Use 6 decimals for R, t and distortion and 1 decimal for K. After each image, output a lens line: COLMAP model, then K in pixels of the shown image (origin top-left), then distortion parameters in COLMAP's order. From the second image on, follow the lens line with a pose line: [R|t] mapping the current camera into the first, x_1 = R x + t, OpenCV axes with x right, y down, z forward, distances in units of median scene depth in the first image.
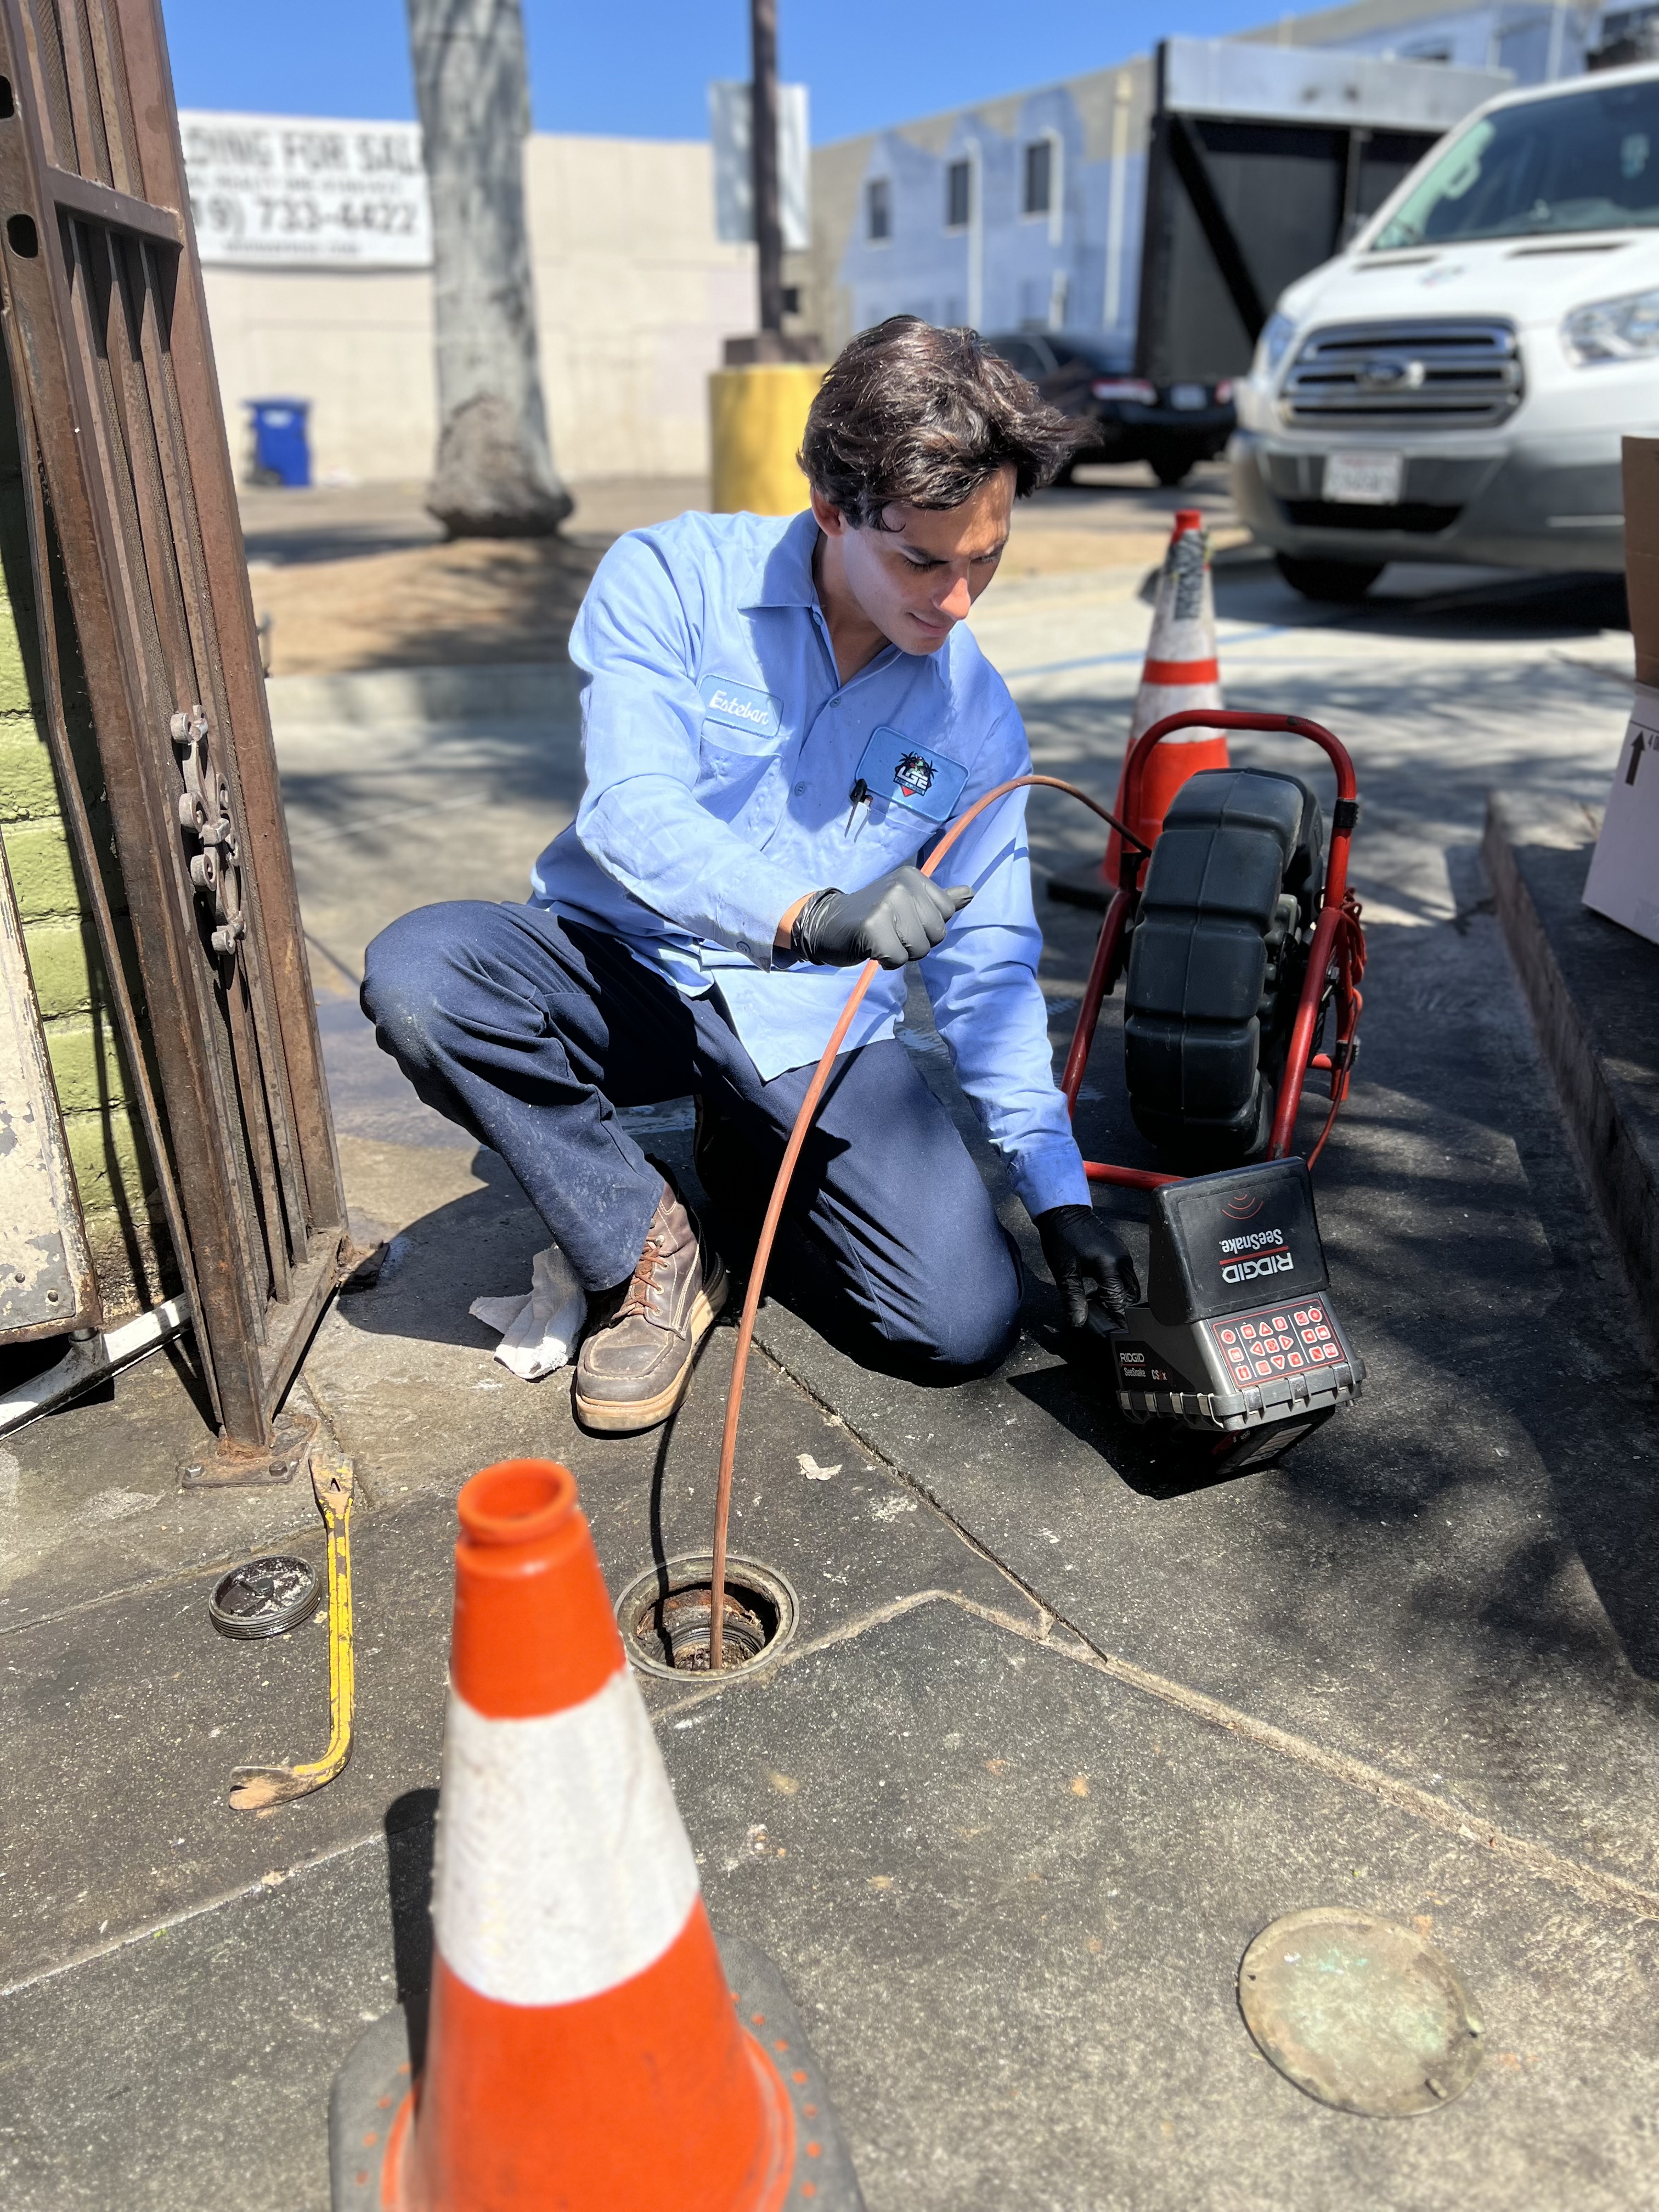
lens RADIAL K [[1683.5, 0, 829.5], [0, 1683.5, 1106.0], [0, 0, 1]] dist [0.041856, -0.009732]
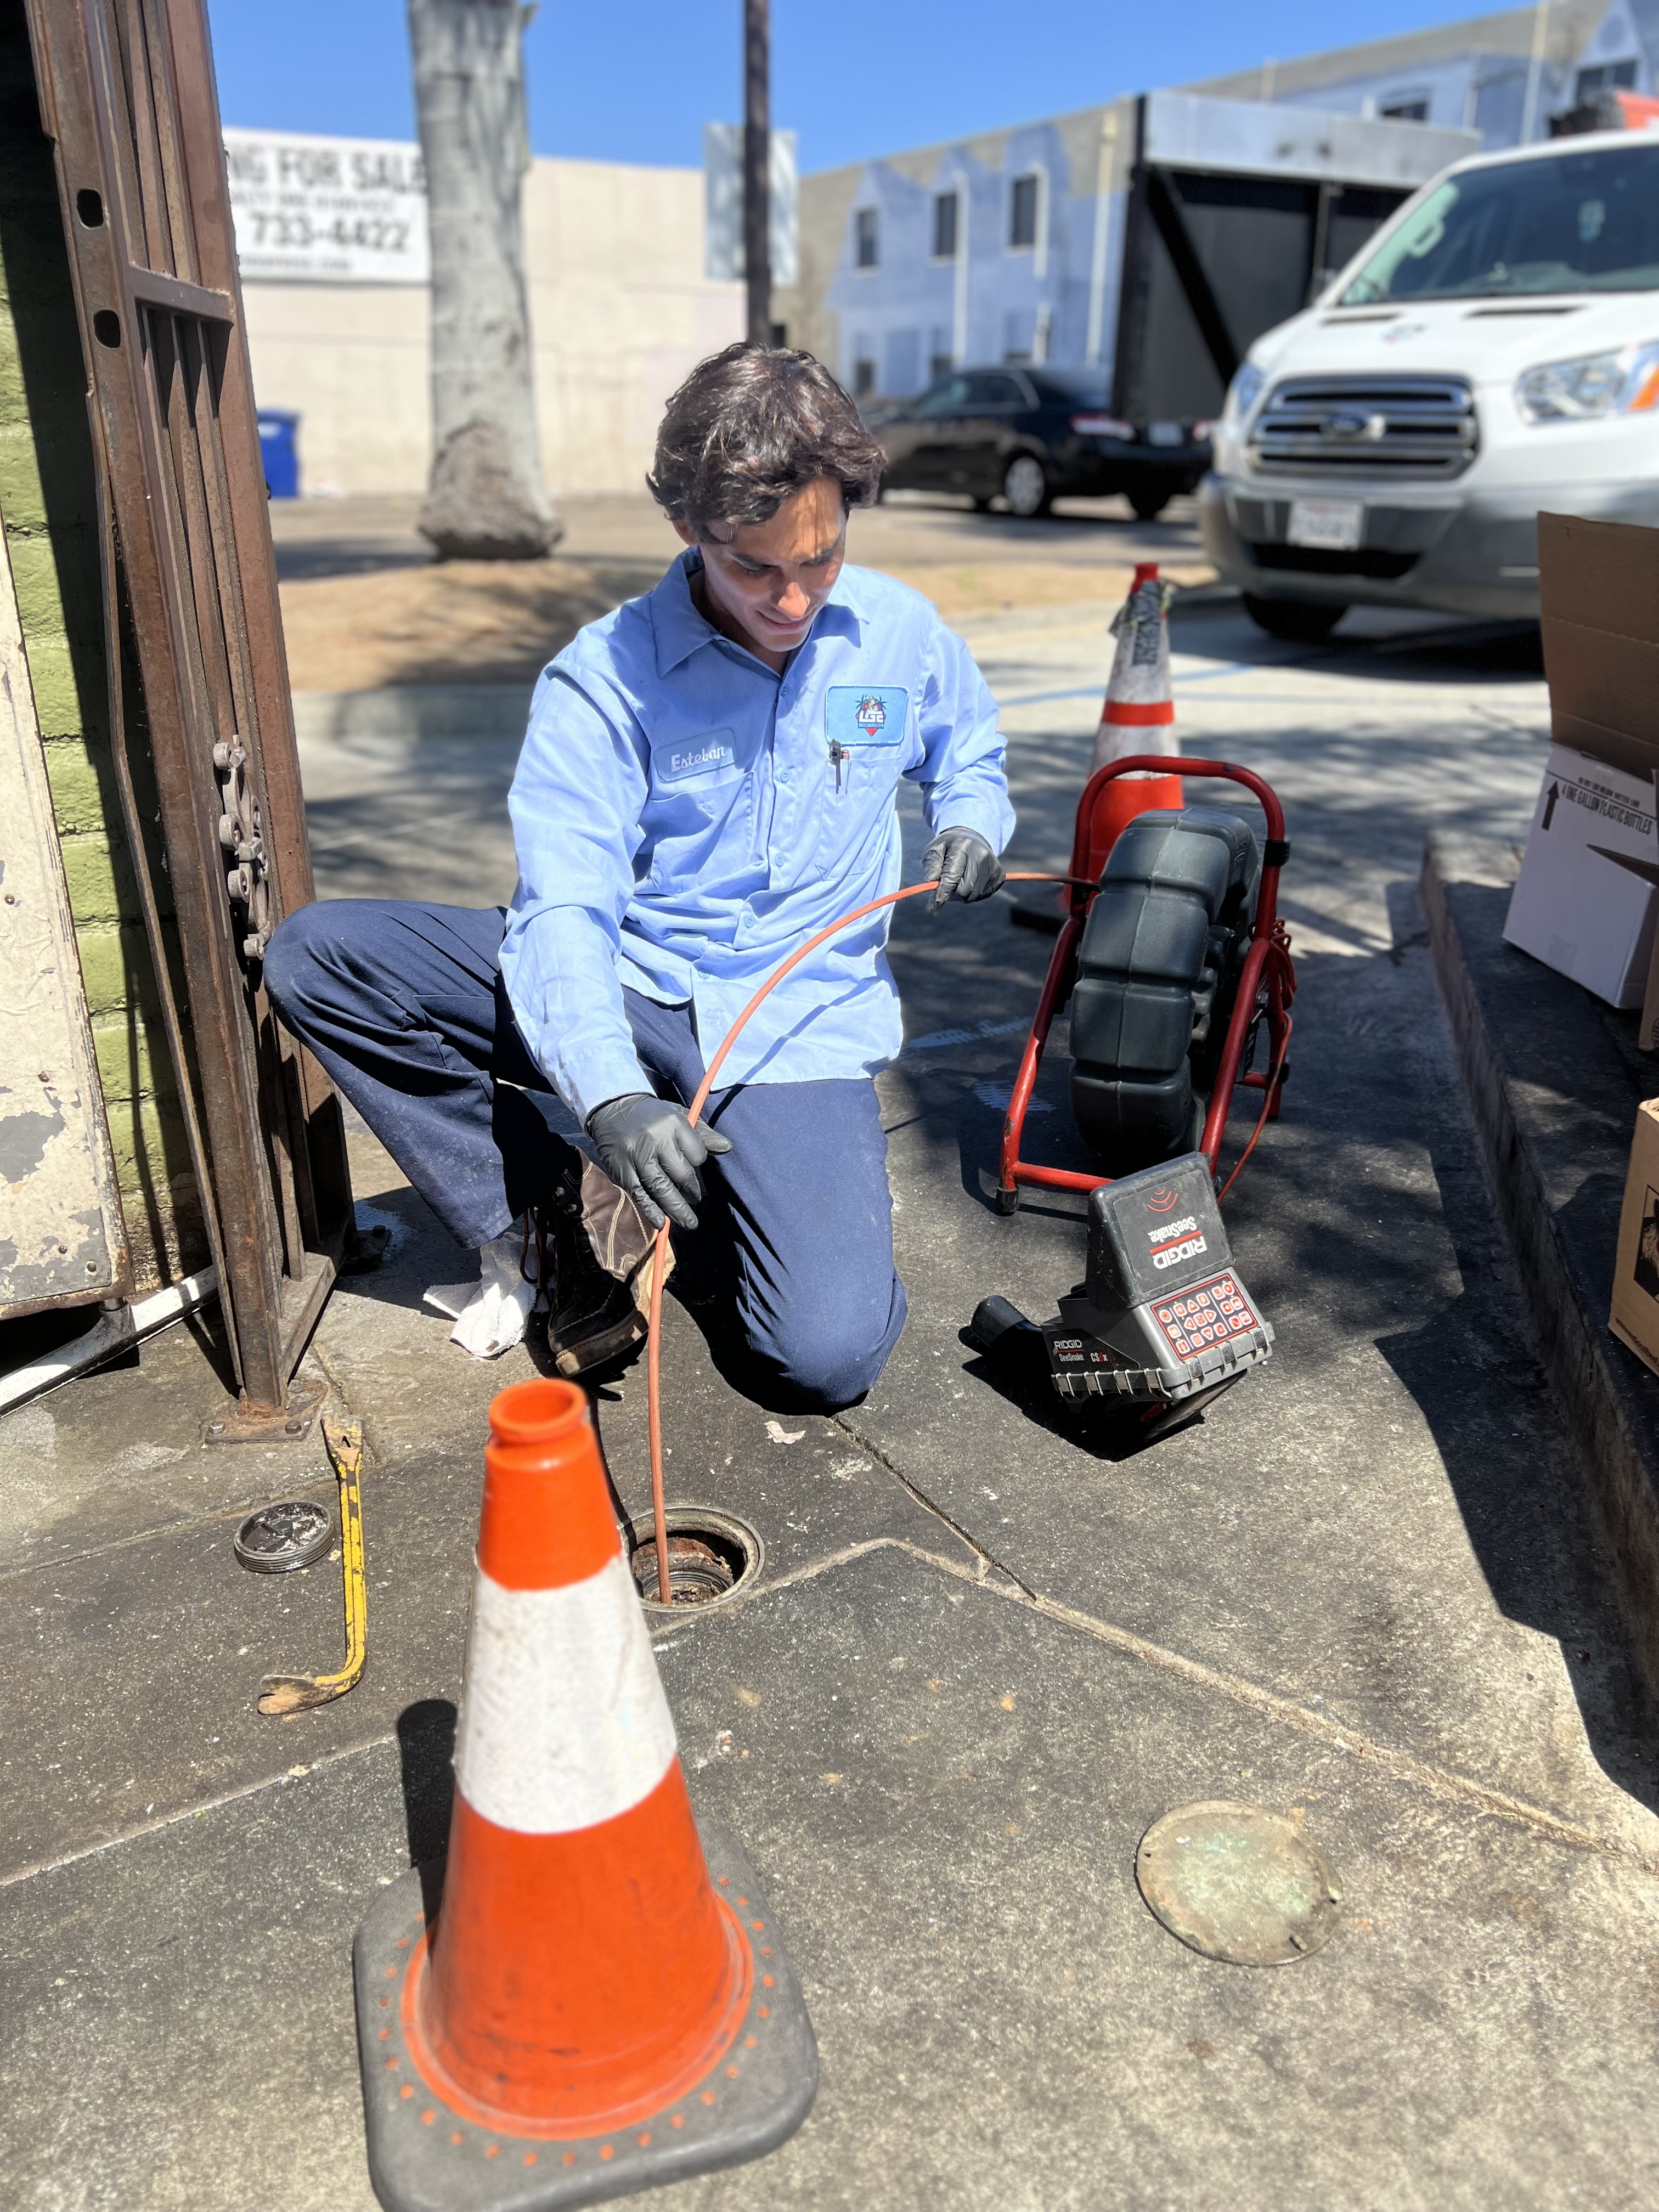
lens RADIAL K [[1683.5, 0, 829.5], [0, 1683.5, 1106.0], [0, 0, 1]] dist [0.041856, -0.009732]
pose [[0.999694, 0.018597, 0.016297, 0.001386], [-0.018422, 0.999772, -0.010838, 0.011814], [-0.016495, 0.010534, 0.999808, -0.119655]]
